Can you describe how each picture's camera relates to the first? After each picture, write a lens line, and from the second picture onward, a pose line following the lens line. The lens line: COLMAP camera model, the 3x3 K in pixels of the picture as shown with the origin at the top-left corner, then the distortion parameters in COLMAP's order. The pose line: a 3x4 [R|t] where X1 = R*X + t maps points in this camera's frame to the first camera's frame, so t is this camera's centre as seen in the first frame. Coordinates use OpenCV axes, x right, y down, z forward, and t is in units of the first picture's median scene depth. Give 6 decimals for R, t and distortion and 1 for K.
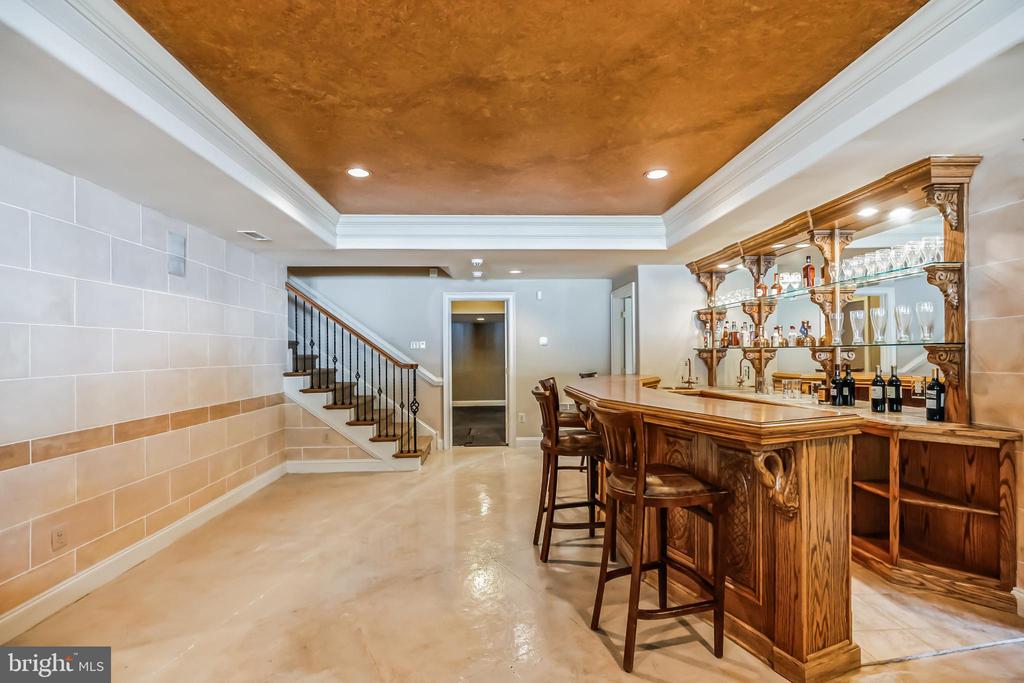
lens RADIAL K [[476.6, 0, 509.1], [0, 476.6, 356.8], [0, 0, 1]] dist [-0.003619, -0.000316]
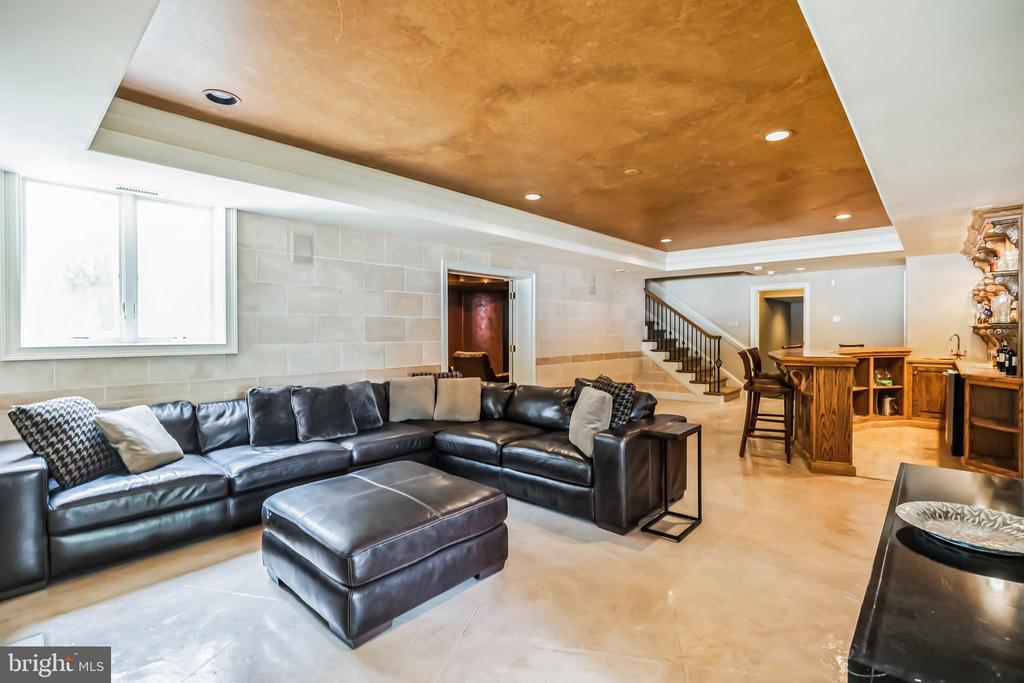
lens RADIAL K [[479.2, 0, 517.2], [0, 479.2, 331.6], [0, 0, 1]] dist [-0.003495, -0.000241]
pose [[0.720912, 0.007977, -0.692981, 0.418736], [-0.009194, 0.999956, 0.001946, 0.004704], [0.692966, 0.004969, 0.720953, -0.595888]]
